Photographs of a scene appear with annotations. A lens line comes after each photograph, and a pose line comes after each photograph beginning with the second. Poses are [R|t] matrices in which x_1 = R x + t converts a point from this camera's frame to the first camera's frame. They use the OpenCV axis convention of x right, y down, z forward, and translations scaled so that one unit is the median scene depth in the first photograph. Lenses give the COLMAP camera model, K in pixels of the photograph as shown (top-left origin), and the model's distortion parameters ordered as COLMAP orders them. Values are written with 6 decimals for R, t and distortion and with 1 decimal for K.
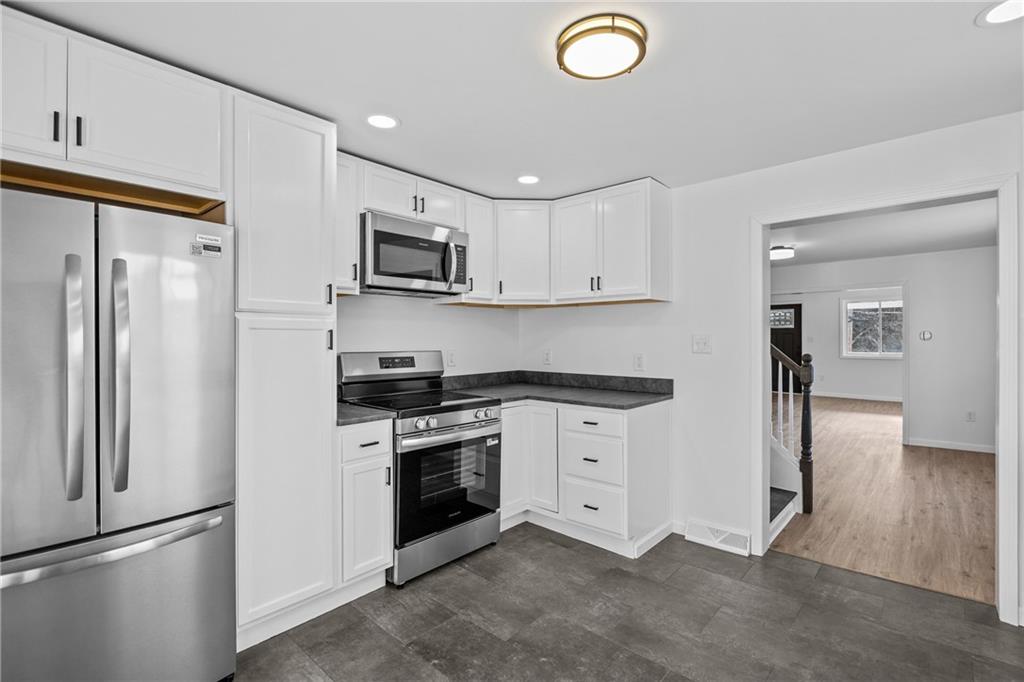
lens RADIAL K [[483.4, 0, 513.8], [0, 483.4, 338.3], [0, 0, 1]] dist [-0.000679, 0.000111]
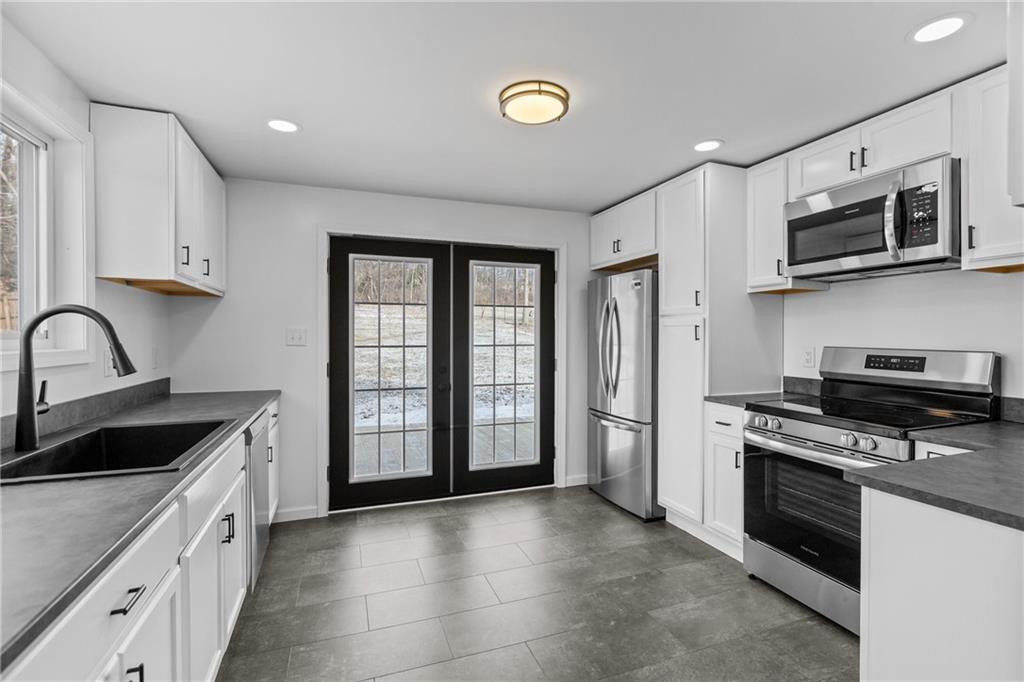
lens RADIAL K [[483.4, 0, 514.6], [0, 483.4, 336.9], [0, 0, 1]] dist [-0.000679, 0.000111]
pose [[-0.480383, 0.009521, -0.877007, 0.820319], [0.002645, 0.999952, 0.009407, -0.000105], [0.877055, 0.002199, -0.480385, 0.966676]]
